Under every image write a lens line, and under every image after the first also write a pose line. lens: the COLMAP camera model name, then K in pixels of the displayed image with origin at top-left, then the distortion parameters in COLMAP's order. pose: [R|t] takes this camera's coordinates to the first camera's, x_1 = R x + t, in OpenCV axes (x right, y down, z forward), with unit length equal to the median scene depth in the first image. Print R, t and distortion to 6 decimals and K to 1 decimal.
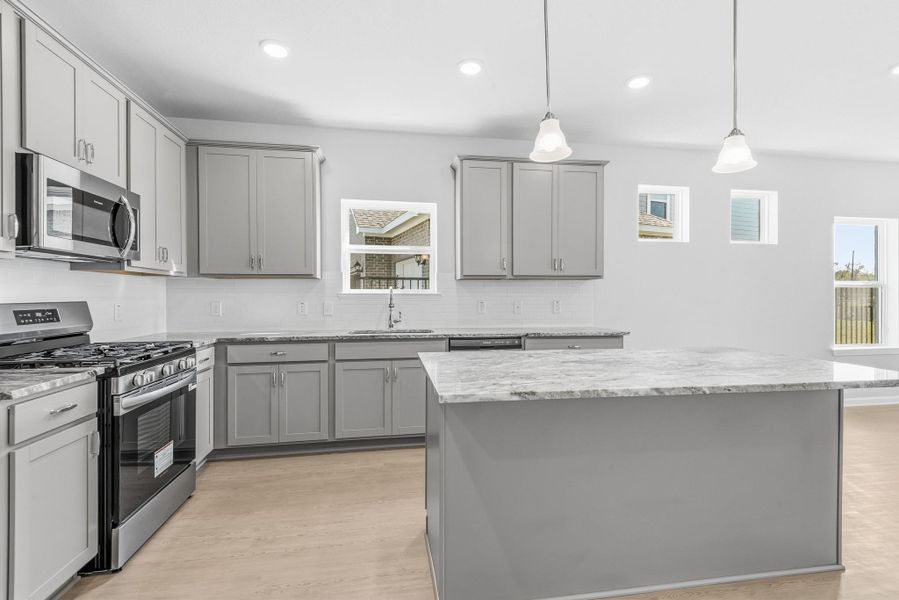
lens RADIAL K [[384.5, 0, 444.8], [0, 384.5, 296.4], [0, 0, 1]] dist [-0.005020, -0.000205]
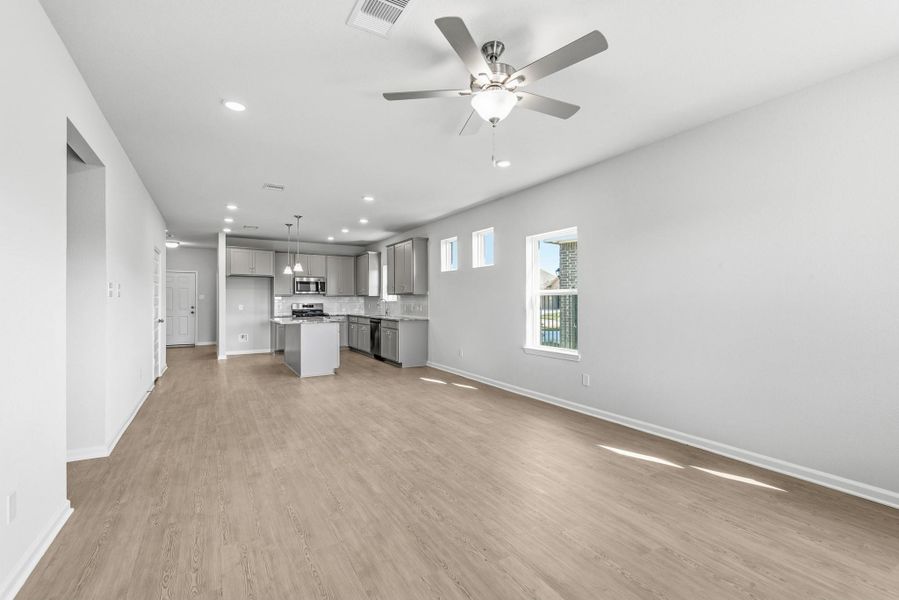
lens RADIAL K [[412.2, 0, 446.0], [0, 412.2, 299.1], [0, 0, 1]] dist [0.028632, -0.002928]
pose [[0.347660, -0.005575, -0.937604, 2.788322], [-0.003718, 0.999966, -0.007325, -0.004007], [0.937613, 0.006033, 0.347628, 0.478007]]
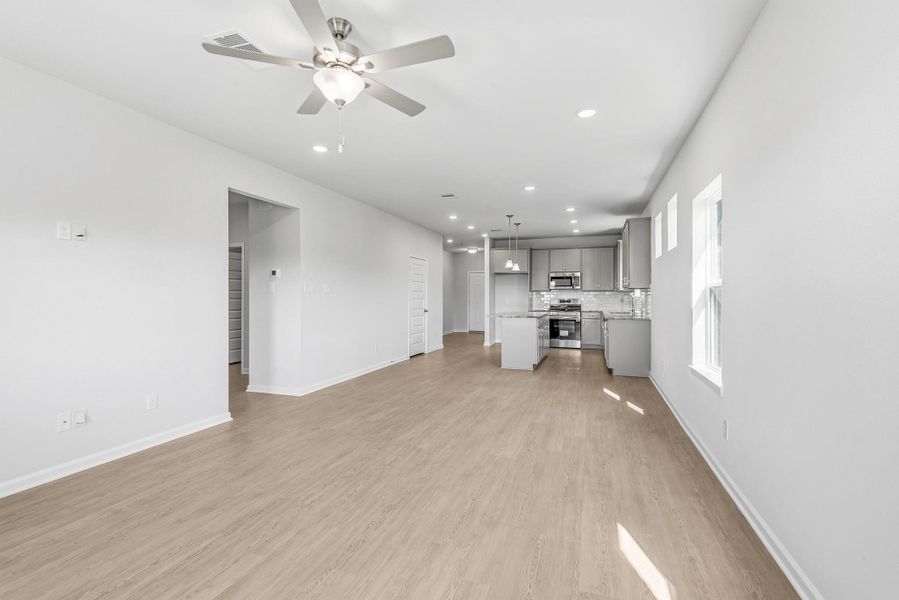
lens RADIAL K [[412.2, 0, 448.5], [0, 412.2, 296.6], [0, 0, 1]] dist [0.028632, -0.002928]
pose [[-0.475222, 0.000420, -0.879866, 2.646231], [-0.005672, 0.999978, 0.003541, -0.010173], [0.879848, 0.006673, -0.475209, 1.322804]]
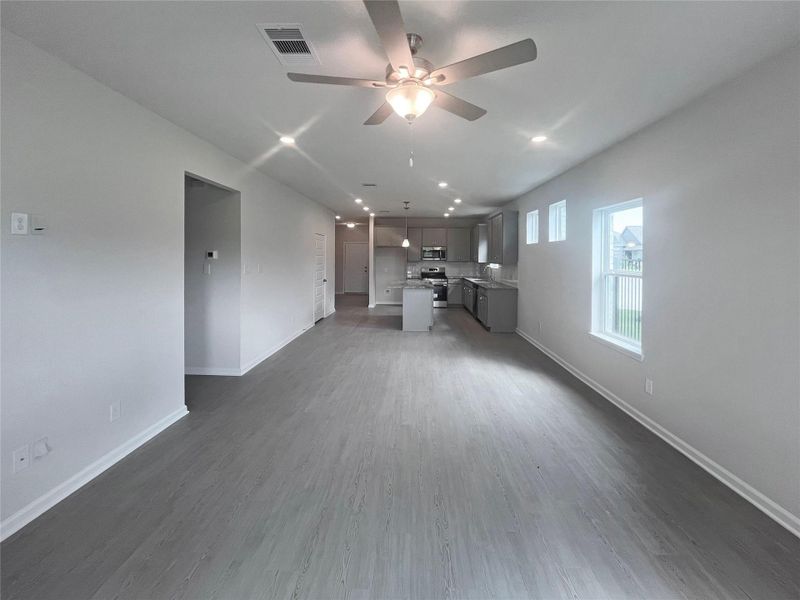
lens RADIAL K [[338.3, 0, 396.6], [0, 338.3, 262.0], [0, 0, 1]] dist [-0.006177, -0.000096]
pose [[-0.206057, 0.014613, -0.978431, 2.684976], [-0.010621, 0.999796, 0.017169, -0.096394], [0.978482, 0.013929, -0.205860, 0.922243]]
